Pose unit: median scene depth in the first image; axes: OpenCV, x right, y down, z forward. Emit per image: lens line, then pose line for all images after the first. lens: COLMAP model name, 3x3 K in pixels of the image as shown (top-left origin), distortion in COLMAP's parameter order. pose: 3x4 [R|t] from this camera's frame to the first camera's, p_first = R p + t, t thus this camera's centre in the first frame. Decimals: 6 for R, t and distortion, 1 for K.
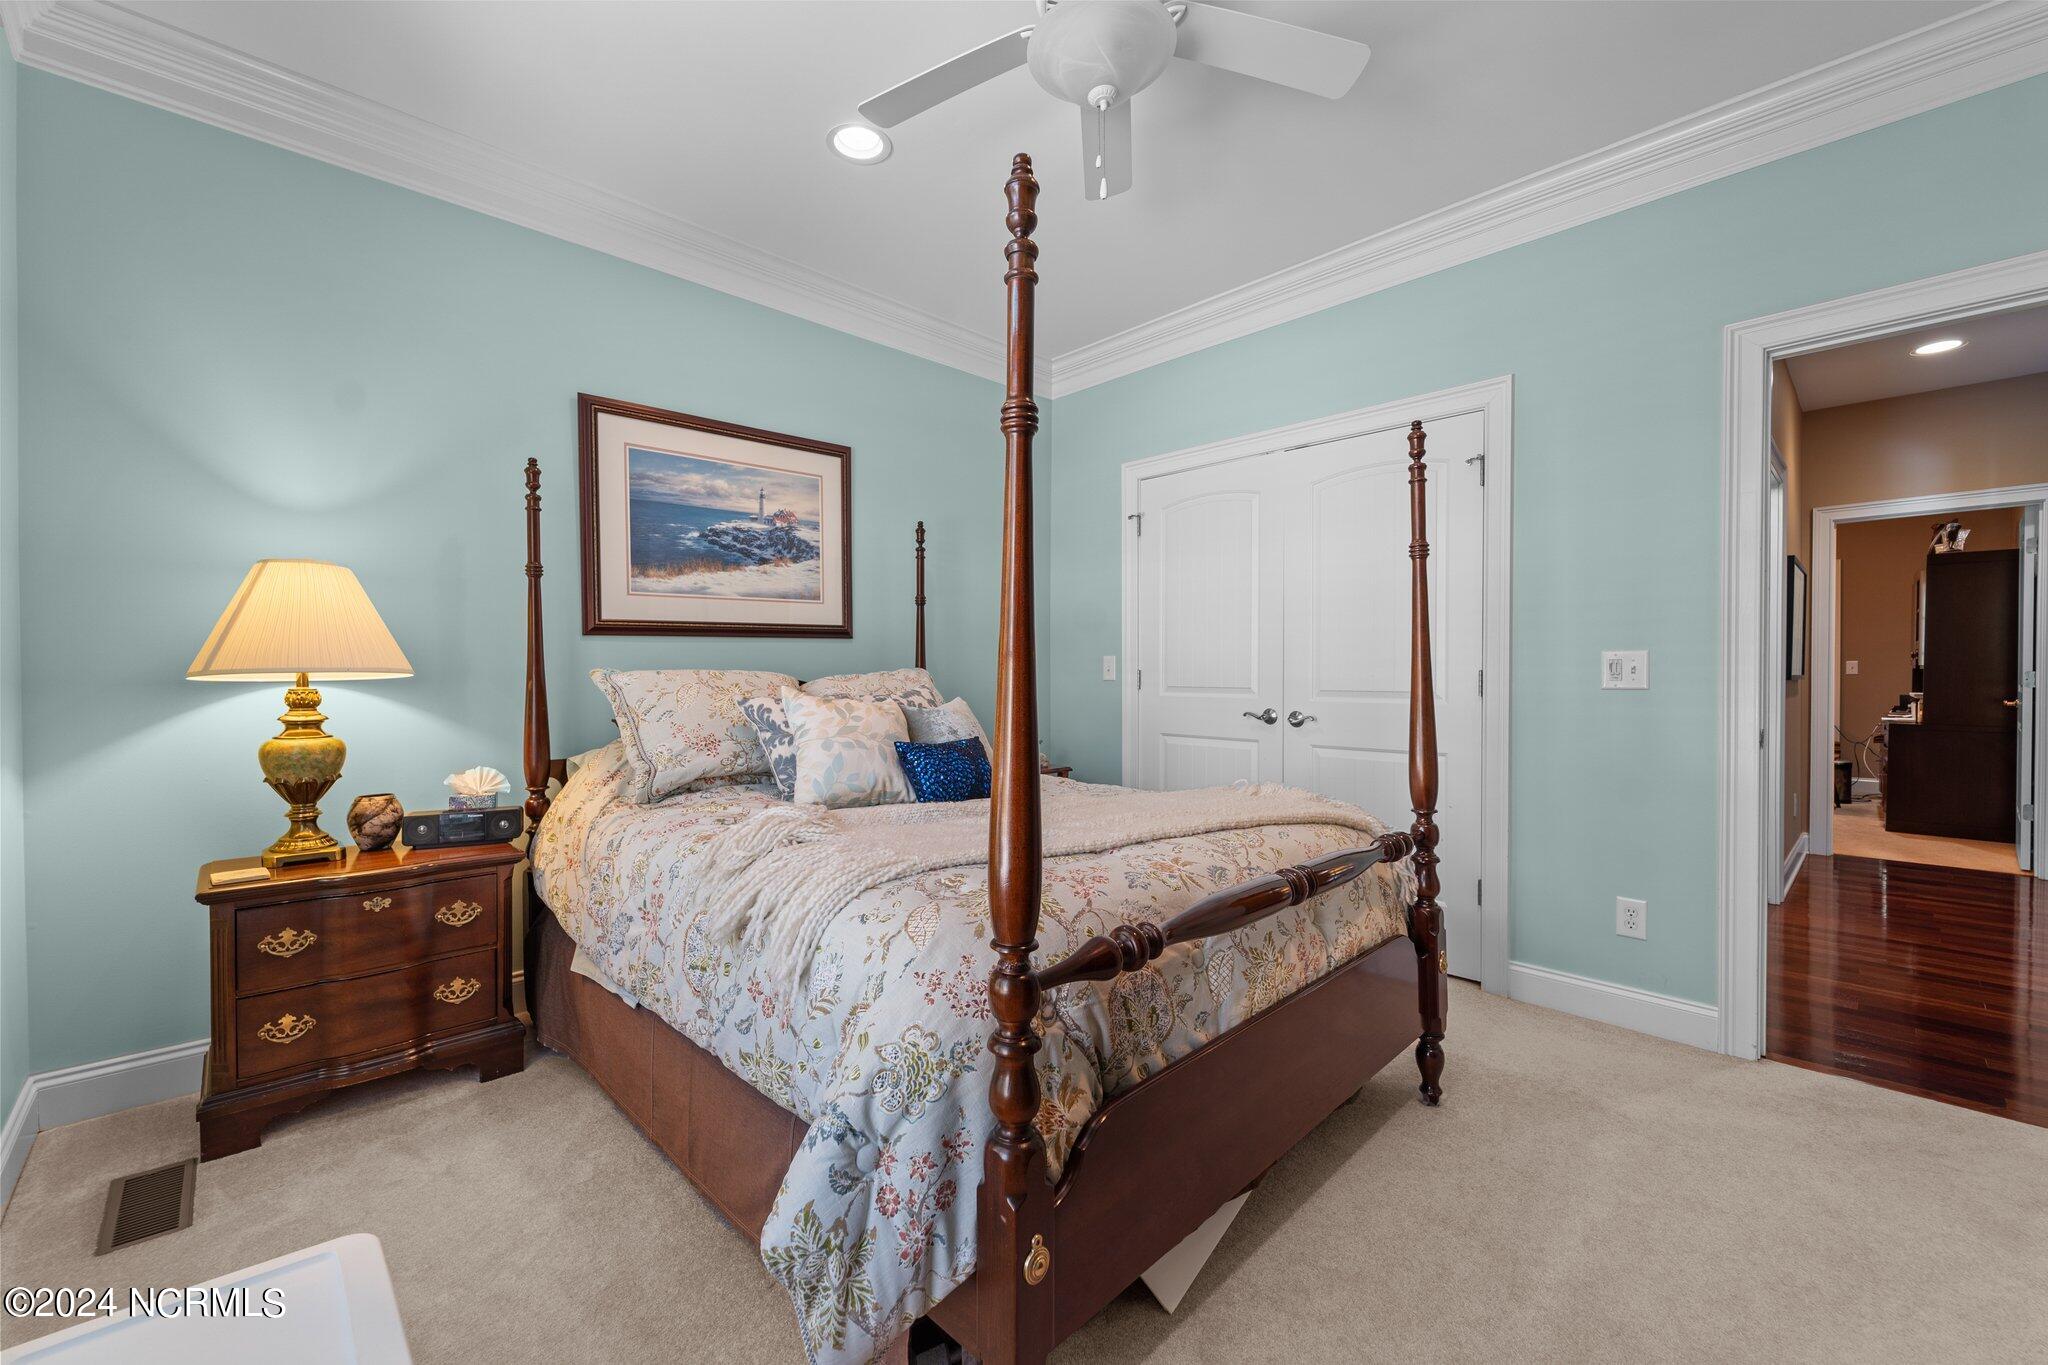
lens RADIAL K [[835.8, 0, 1017.0], [0, 835.8, 678.1], [0, 0, 1]] dist [-0.004430, -0.000393]
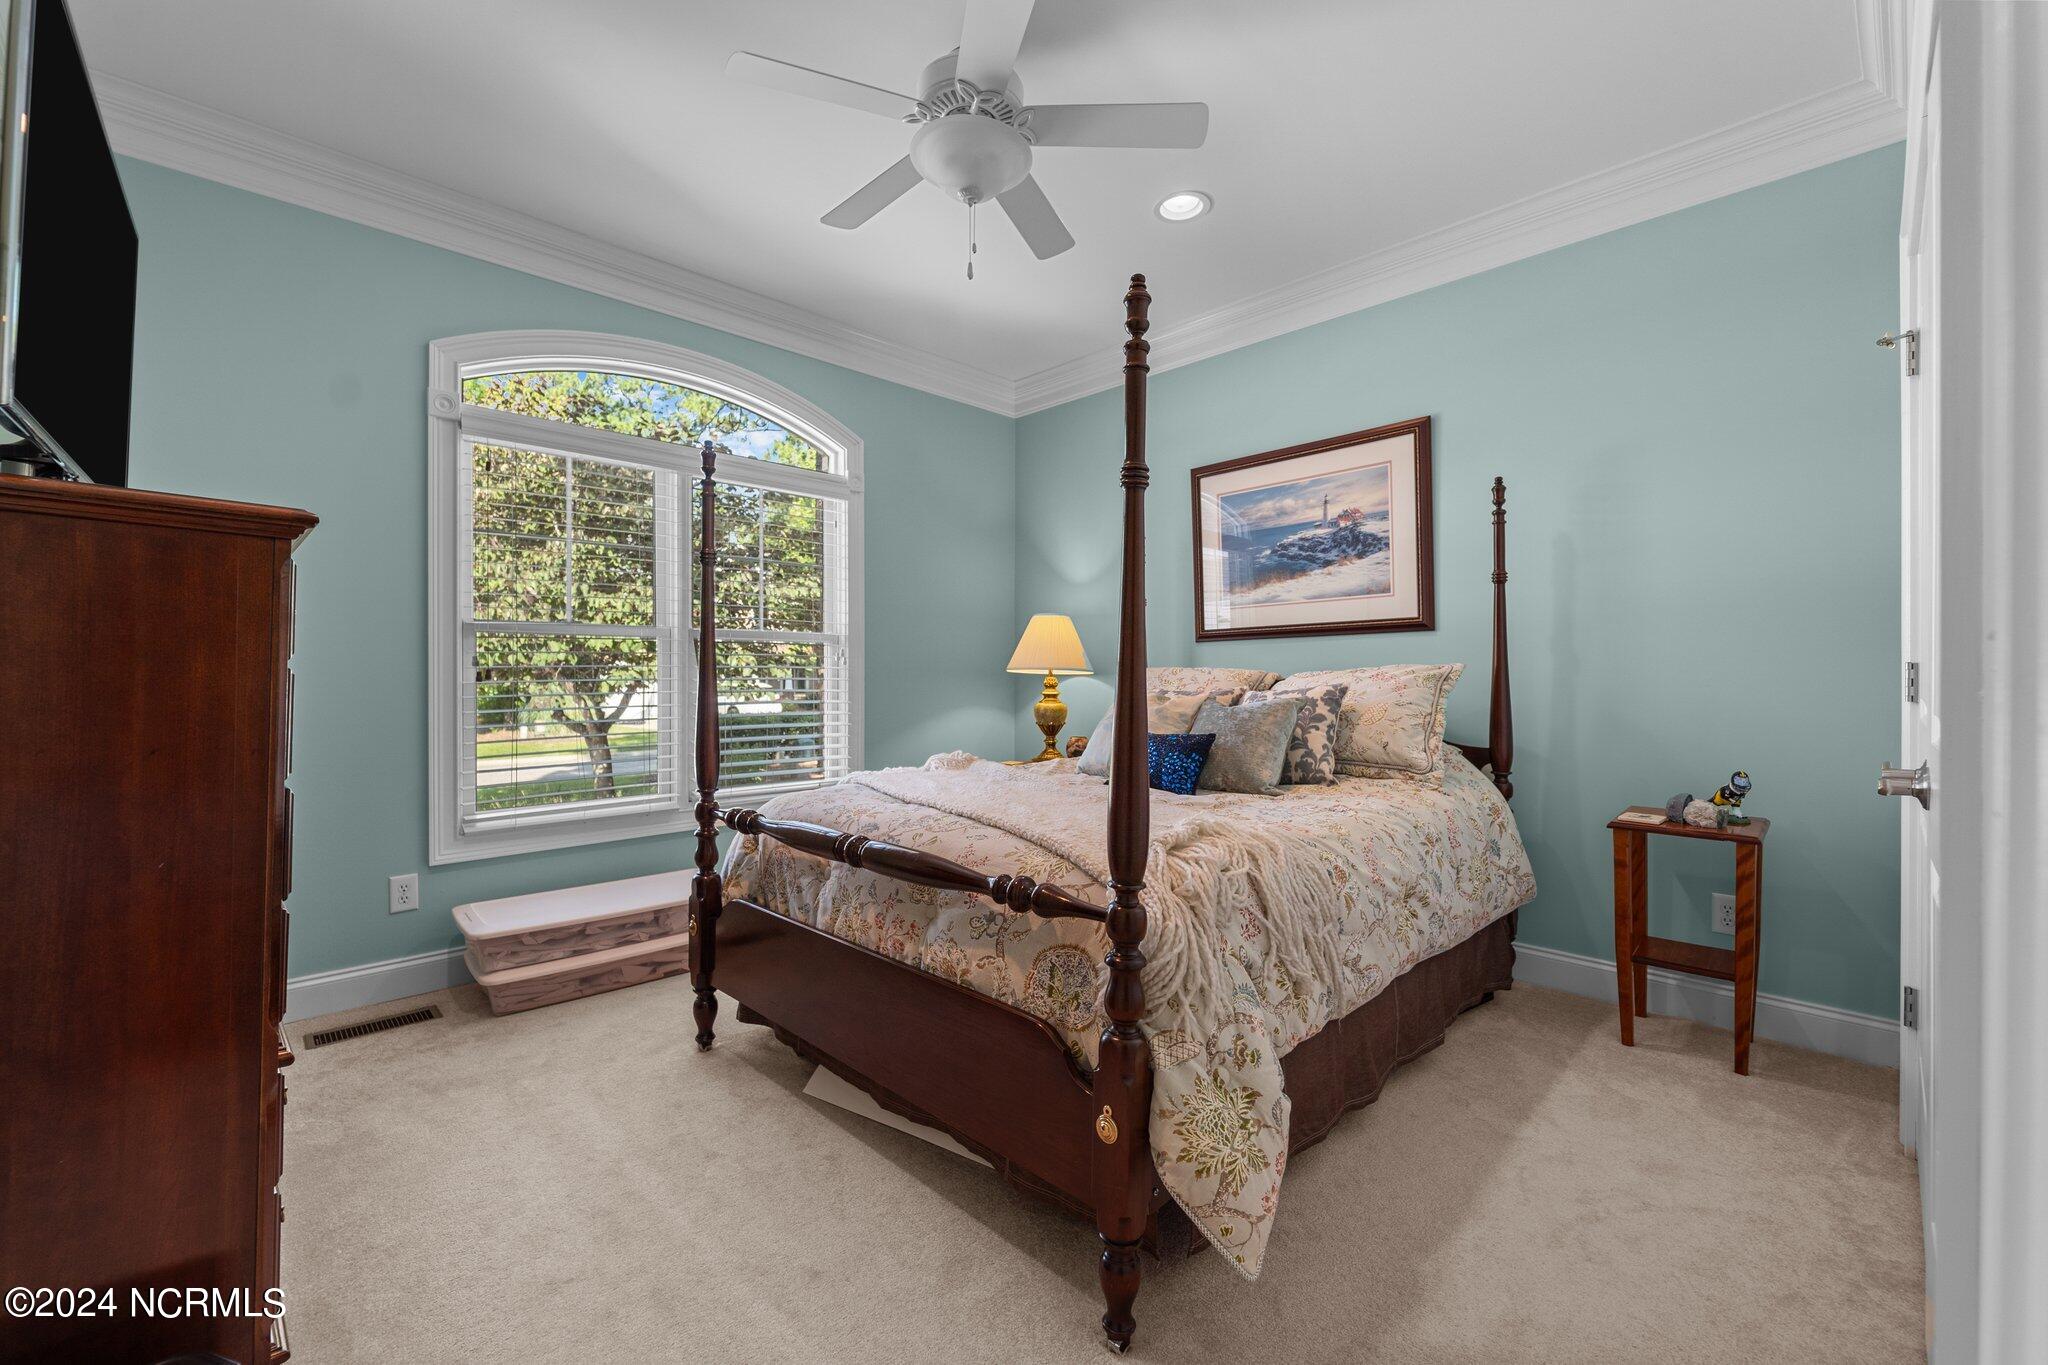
lens RADIAL K [[835.8, 0, 1017.0], [0, 835.8, 674.6], [0, 0, 1]] dist [-0.004430, -0.000393]
pose [[-0.001354, 0.005158, -0.999986, 0.758965], [-0.006333, 0.999967, 0.005167, -0.002912], [0.999979, 0.006340, -0.001321, 0.619335]]
